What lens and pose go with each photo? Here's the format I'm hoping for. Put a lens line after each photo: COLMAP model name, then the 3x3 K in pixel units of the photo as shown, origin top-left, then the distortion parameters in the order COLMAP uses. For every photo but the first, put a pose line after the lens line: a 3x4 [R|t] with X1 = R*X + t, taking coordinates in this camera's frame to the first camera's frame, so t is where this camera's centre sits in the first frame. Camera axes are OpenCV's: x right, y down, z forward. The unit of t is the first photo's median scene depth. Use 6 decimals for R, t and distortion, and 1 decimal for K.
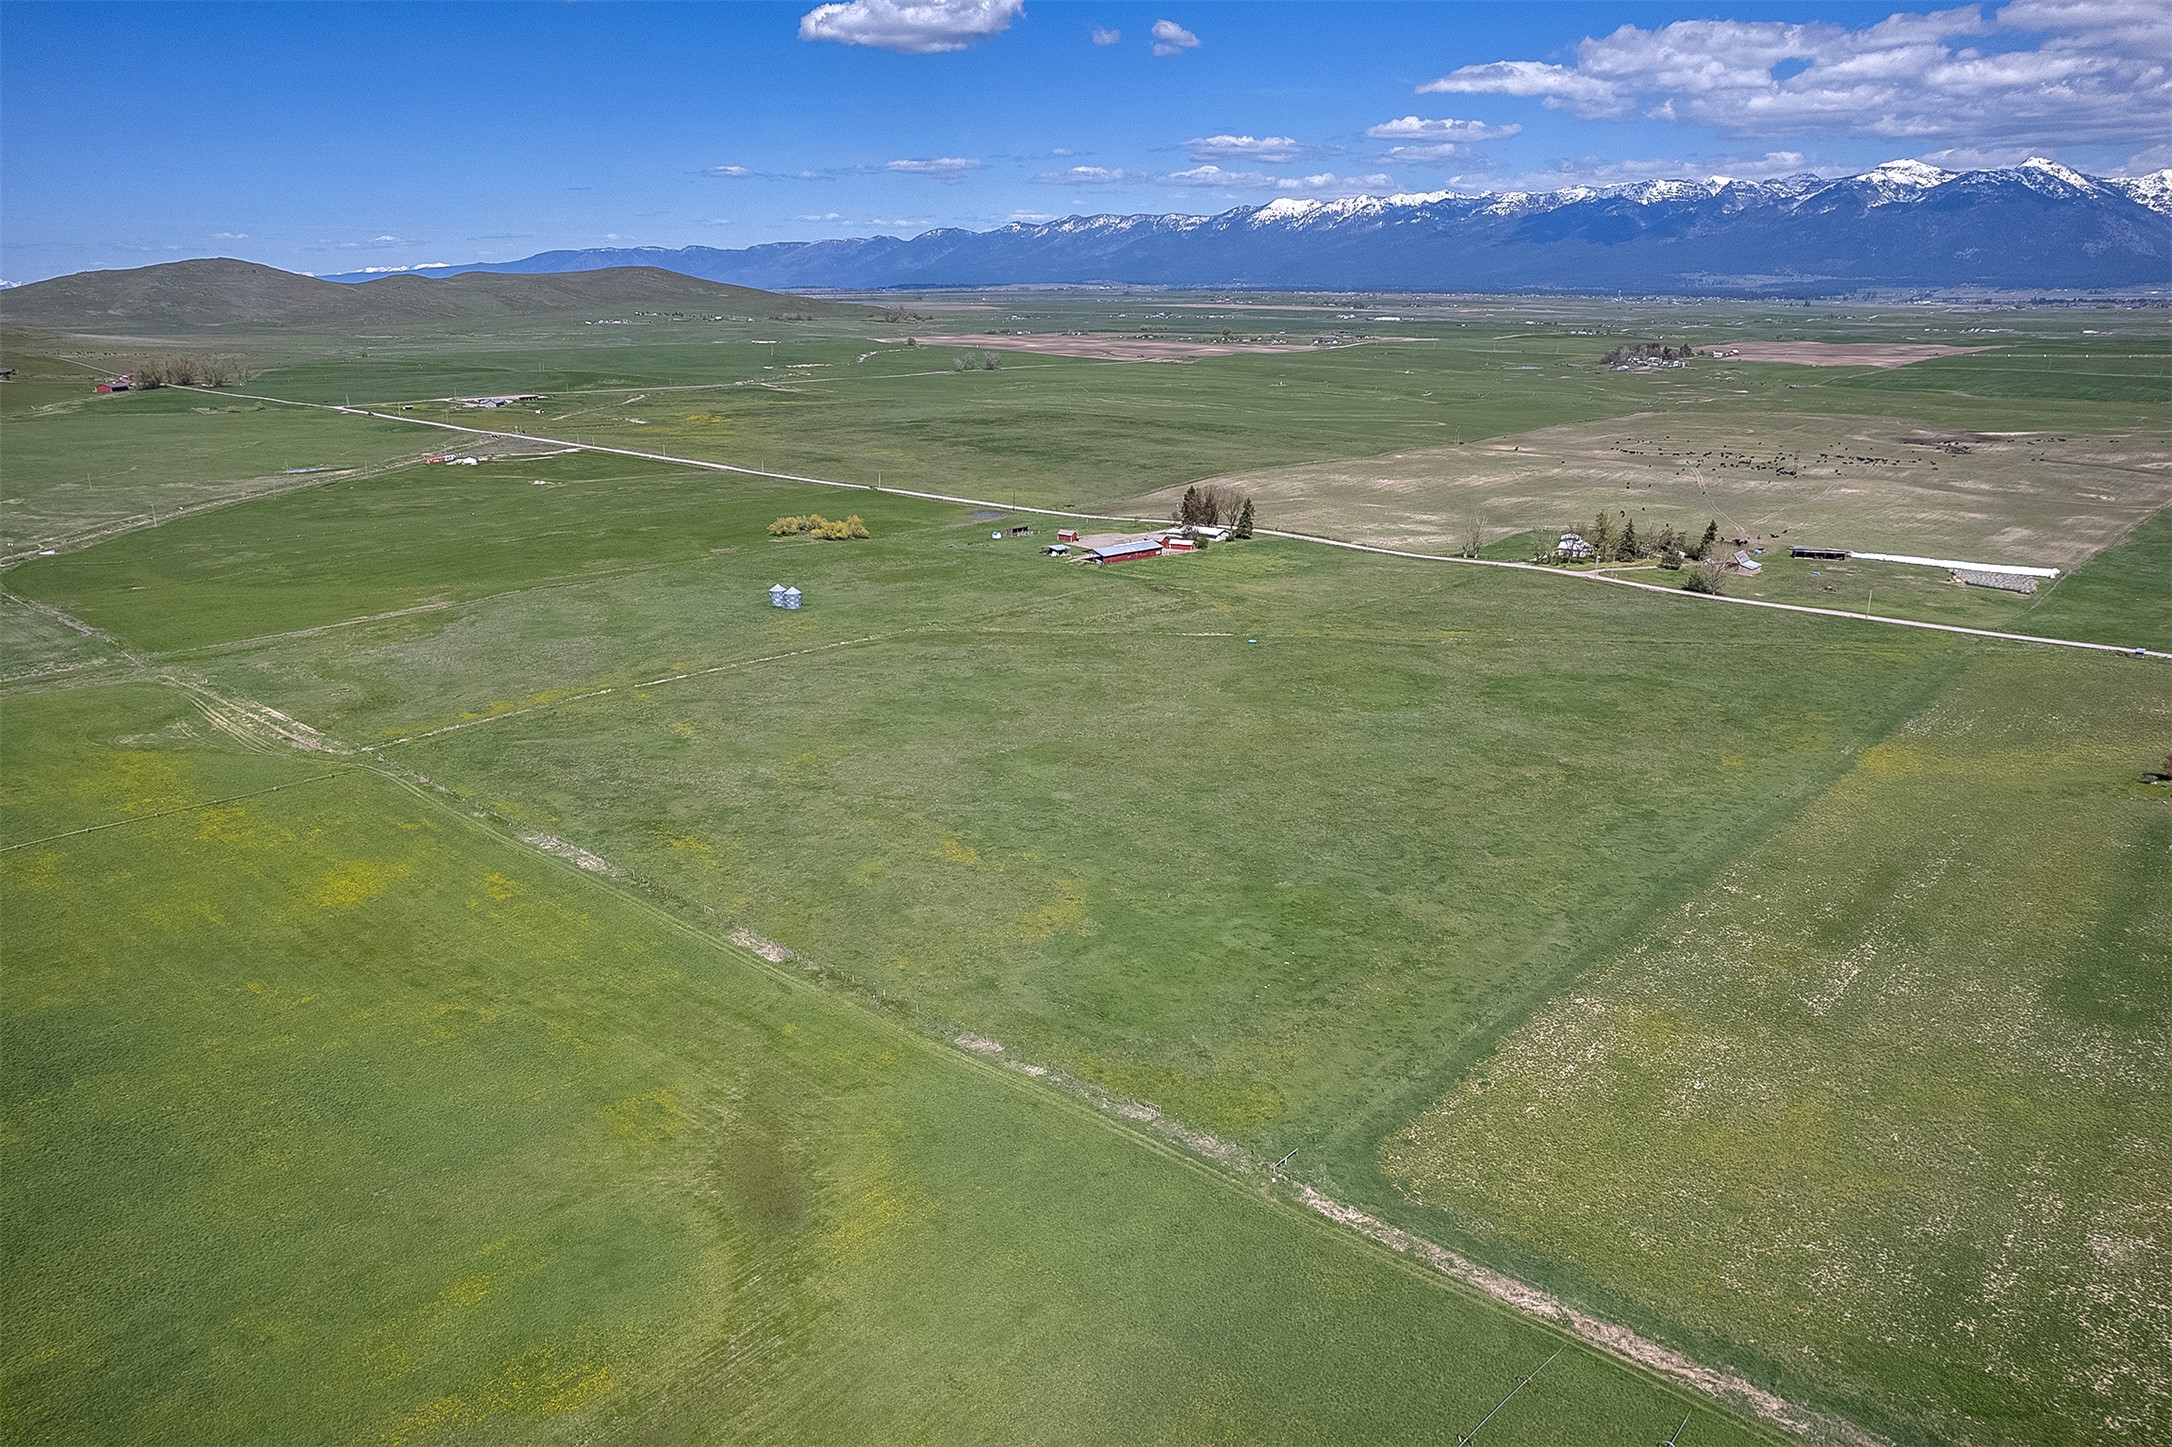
lens RADIAL K [[1411.0, 0, 1086.0], [0, 1411.0, 723.5], [0, 0, 1]] dist [-0.029598, 0.003228]
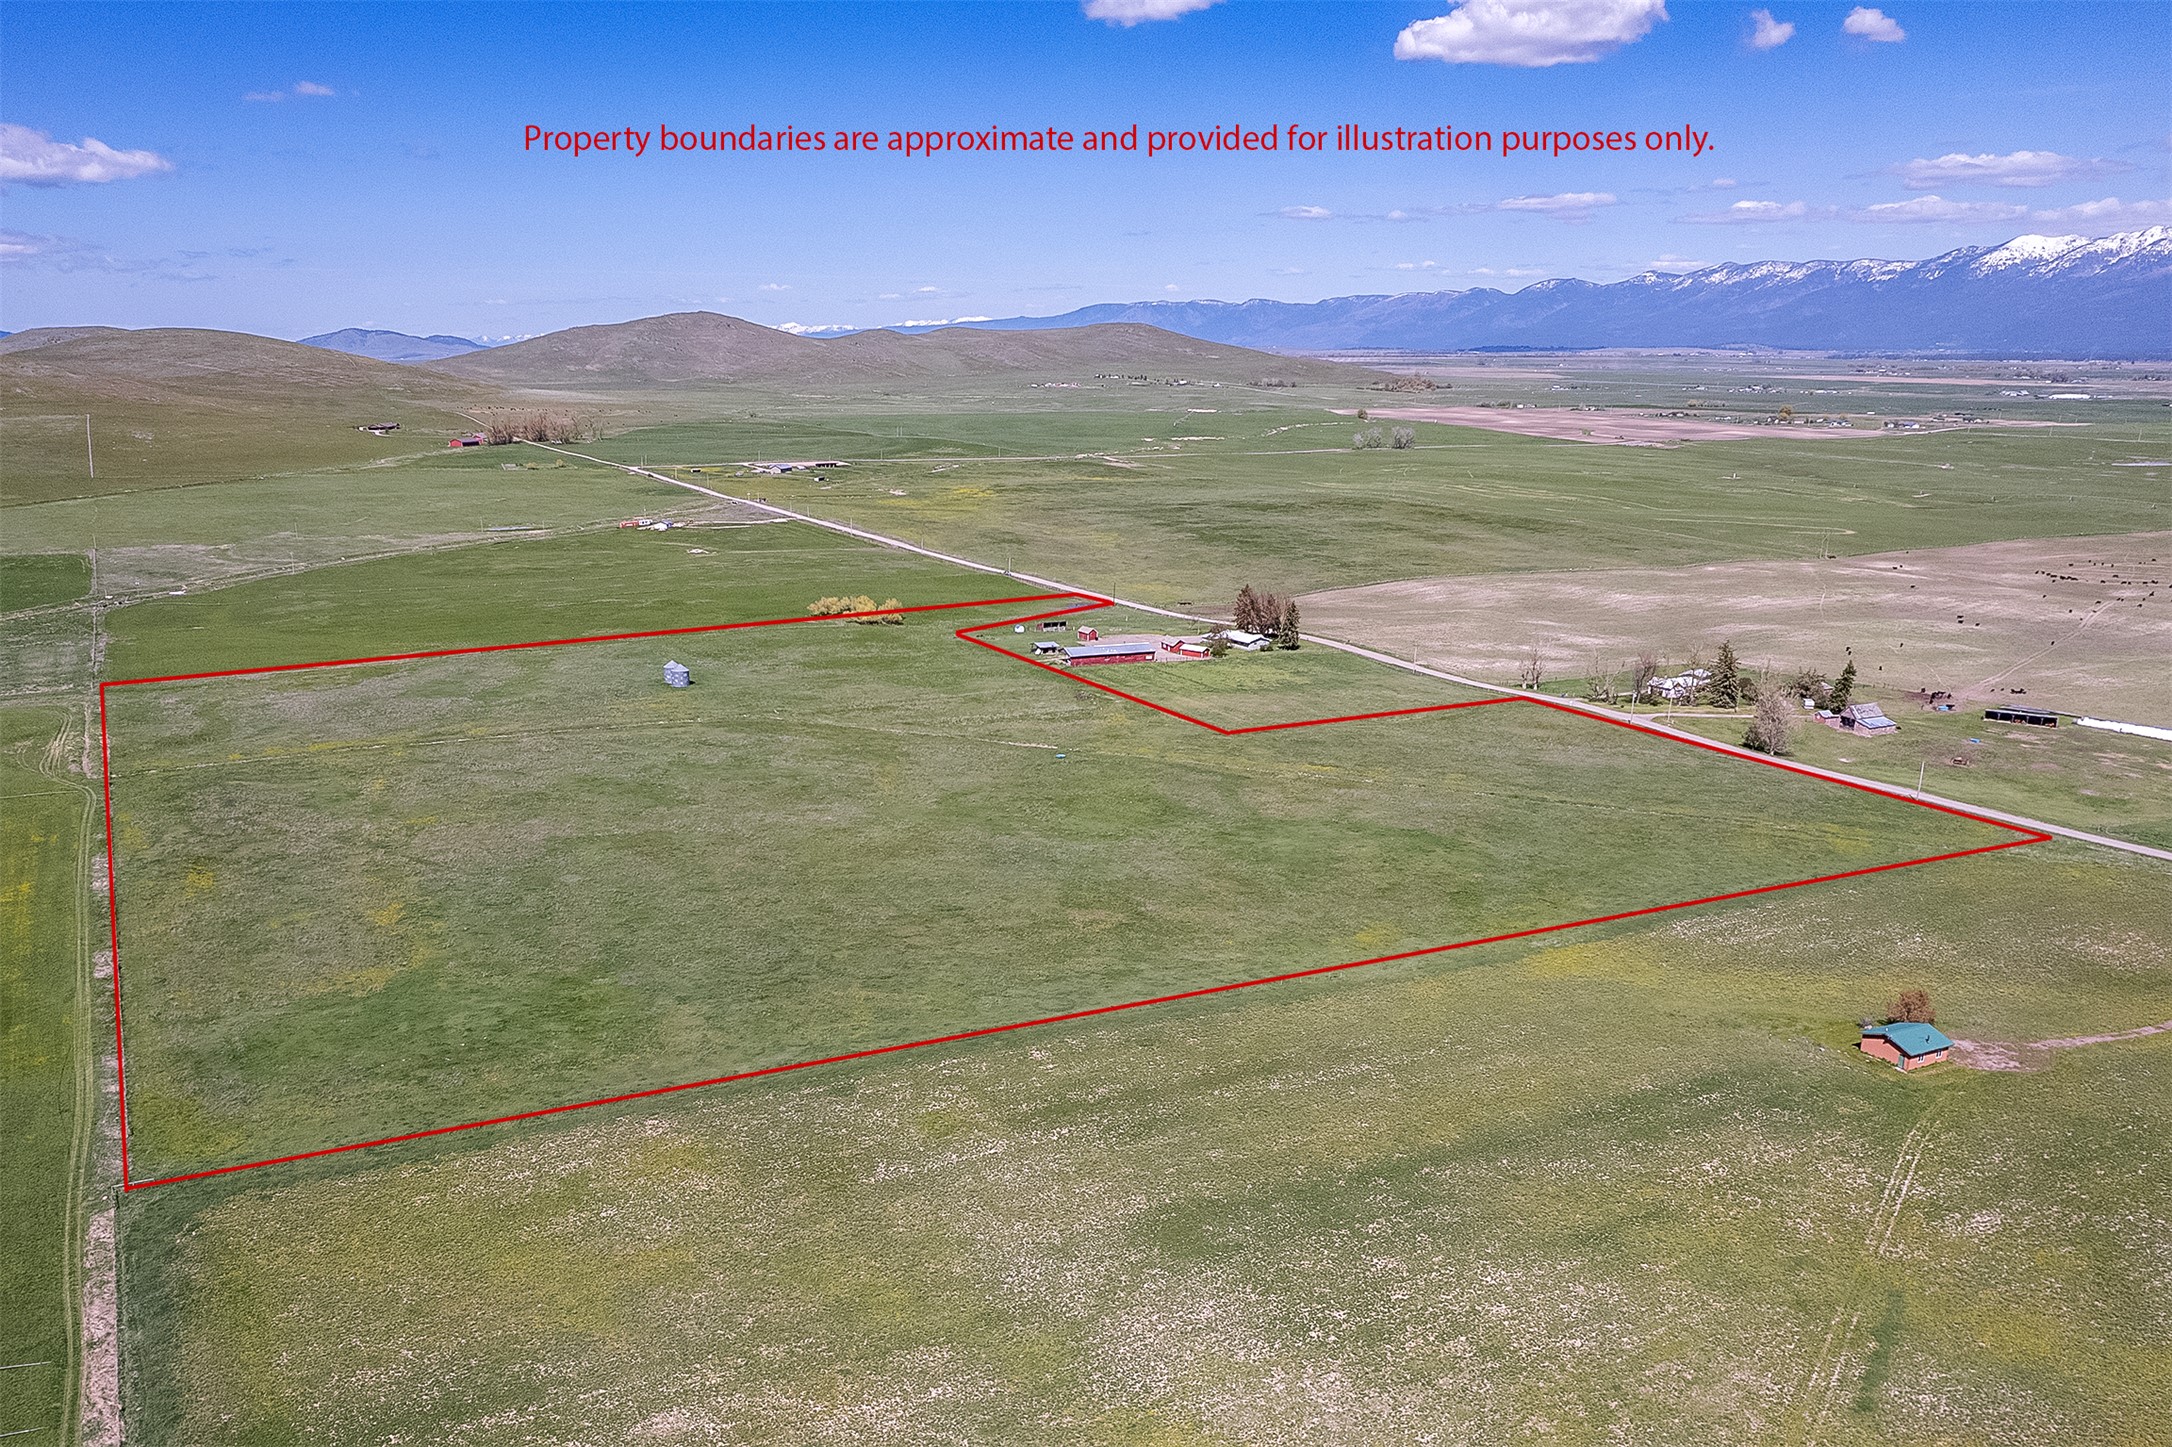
lens RADIAL K [[1734.7, 0, 1098.4], [0, 1734.7, 788.0], [0, 0, 1]] dist [-0.044289, 0.005102]
pose [[0.938856, 0.088208, -0.332819, 0.367076], [-0.105339, 0.993864, -0.033745, -0.004174], [0.327800, 0.066740, 0.942387, 0.008689]]
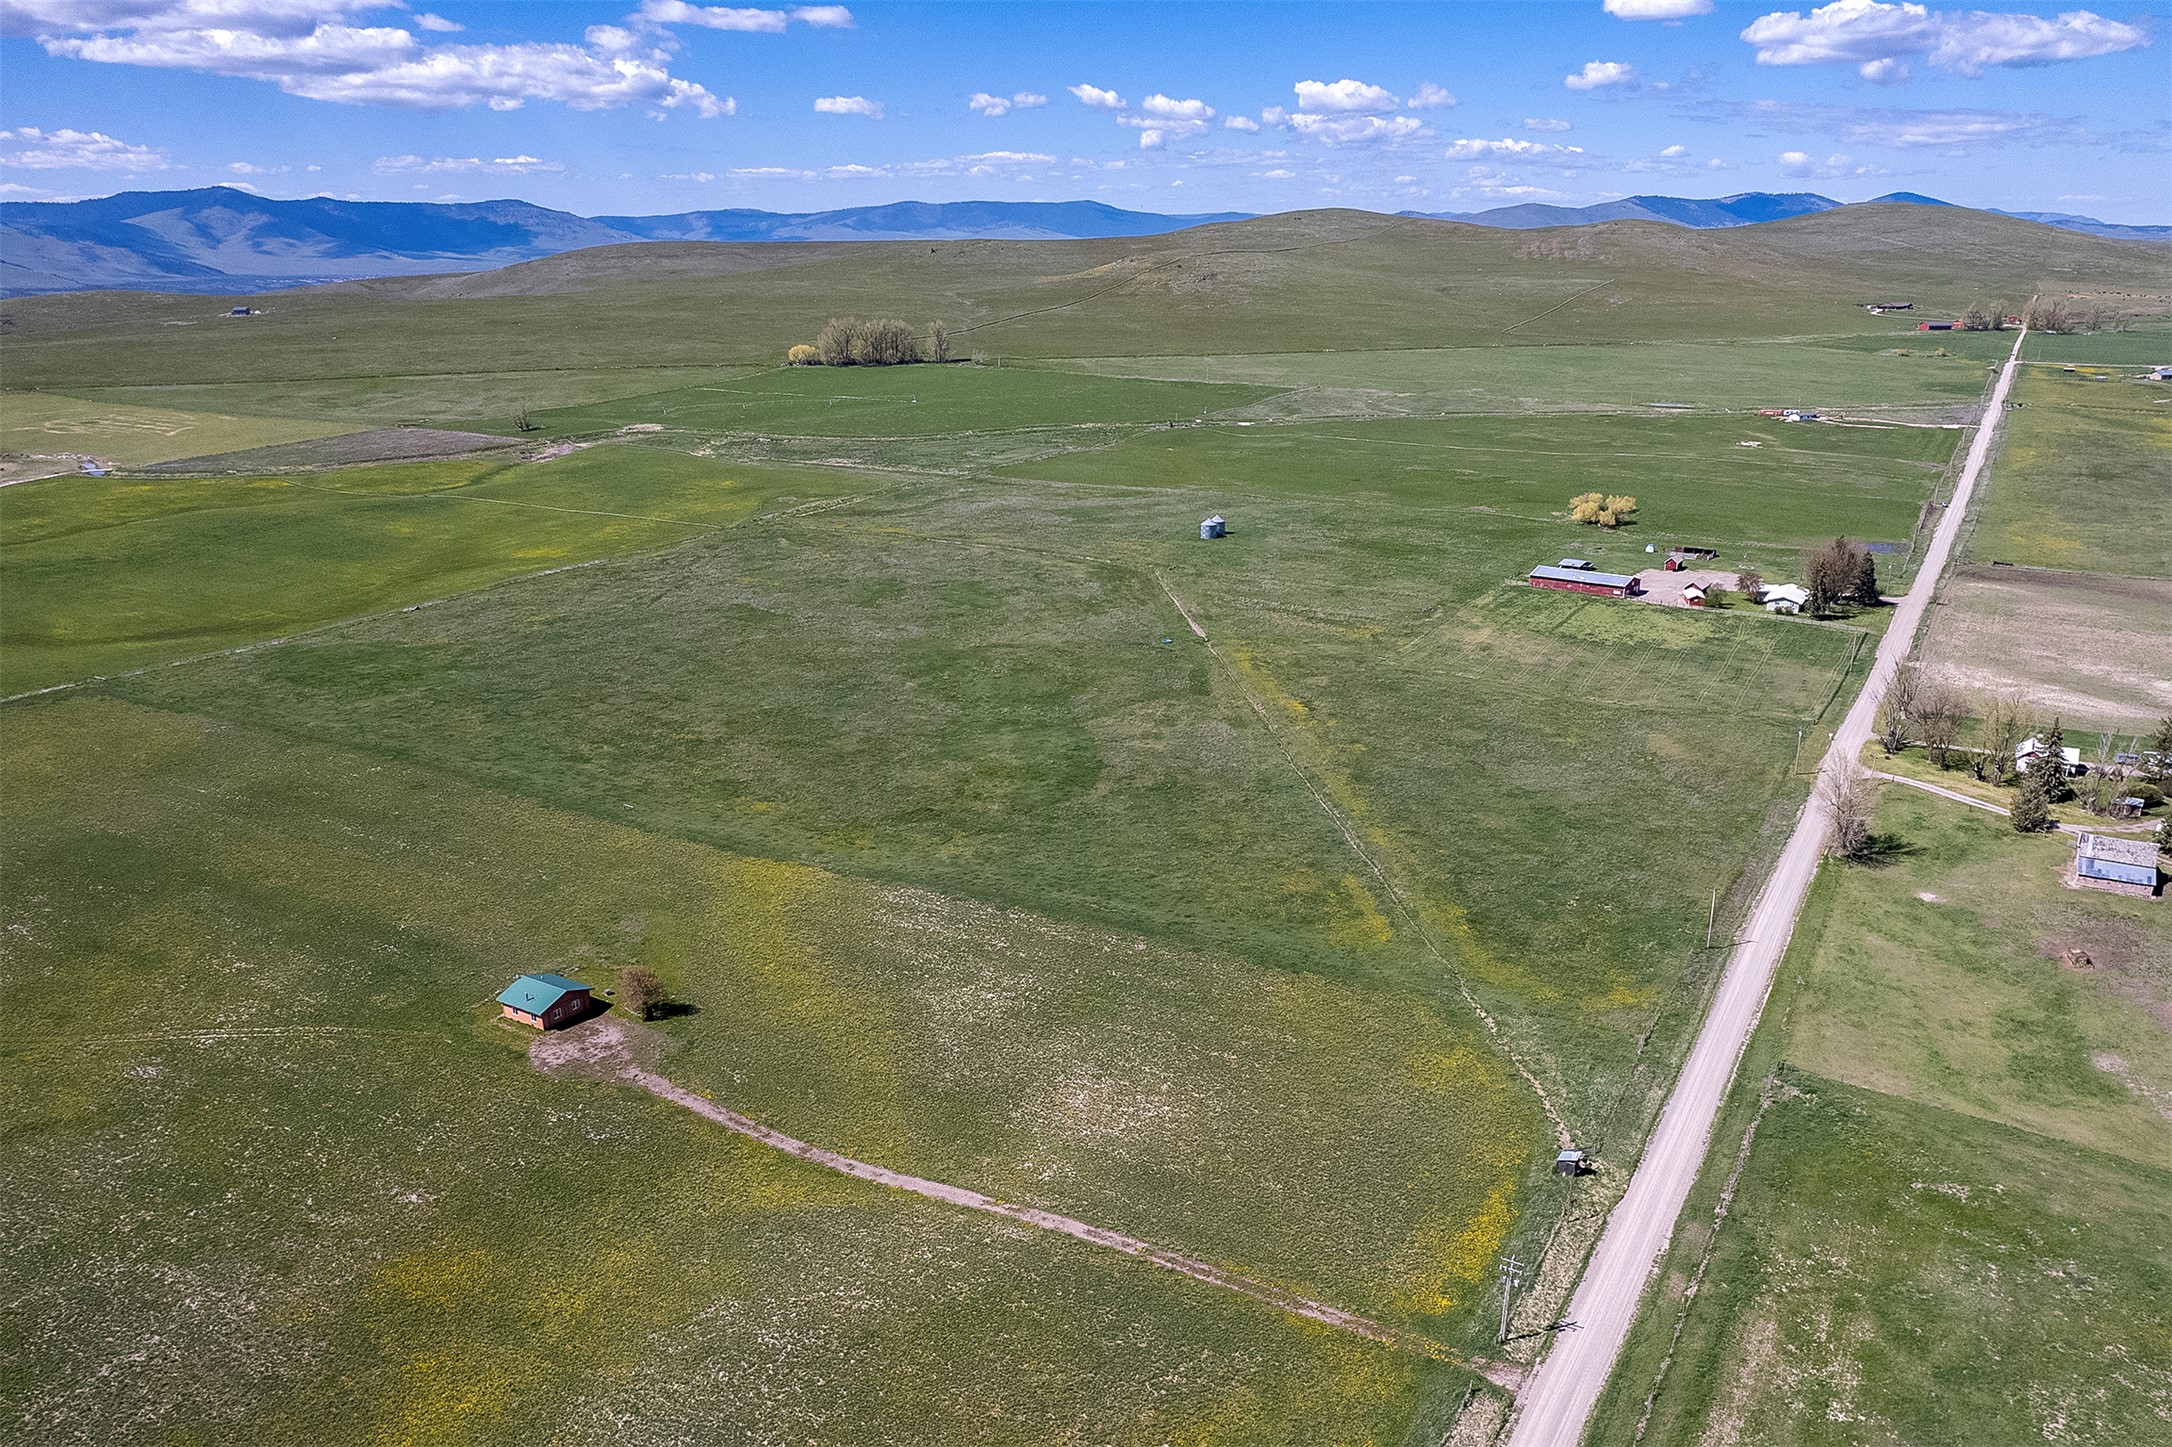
lens RADIAL K [[1734.7, 0, 1098.4], [0, 1734.7, 788.0], [0, 0, 1]] dist [-0.044289, 0.005102]
pose [[0.200366, 0.302766, -0.931765, 0.820676], [-0.288220, 0.927182, 0.239298, -0.158535], [0.936367, 0.220606, 0.273039, 0.519340]]
